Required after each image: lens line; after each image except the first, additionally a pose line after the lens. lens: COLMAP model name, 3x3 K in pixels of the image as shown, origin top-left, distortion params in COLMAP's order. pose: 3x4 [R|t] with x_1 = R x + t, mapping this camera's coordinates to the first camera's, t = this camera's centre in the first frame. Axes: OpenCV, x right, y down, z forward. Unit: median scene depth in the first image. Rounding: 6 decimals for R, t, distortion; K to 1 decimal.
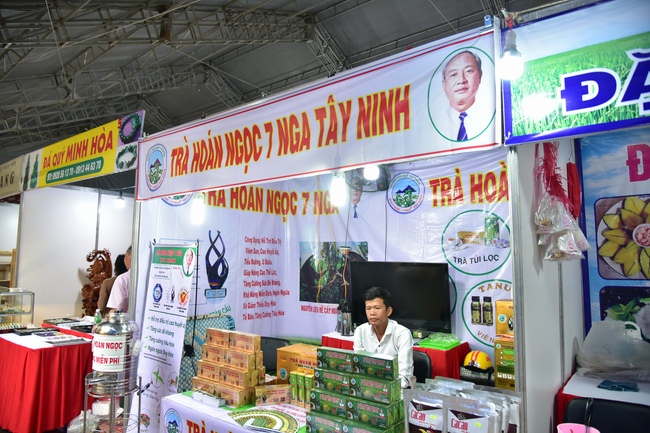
lens RADIAL K [[440.6, 0, 328.5], [0, 440.6, 215.3], [0, 0, 1]] dist [-0.042283, 0.007240]
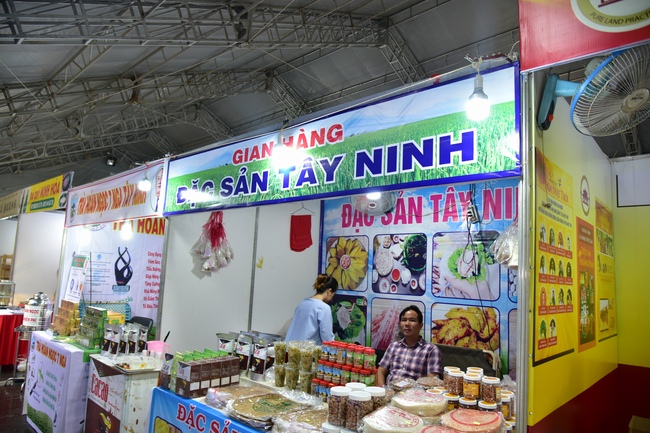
lens RADIAL K [[440.6, 0, 324.2], [0, 440.6, 216.5], [0, 0, 1]] dist [-0.042283, 0.007240]
pose [[0.994944, 0.031275, -0.095439, 0.572638], [-0.034338, 0.998941, -0.030617, -0.048381], [0.094380, 0.033739, 0.994964, -0.442290]]
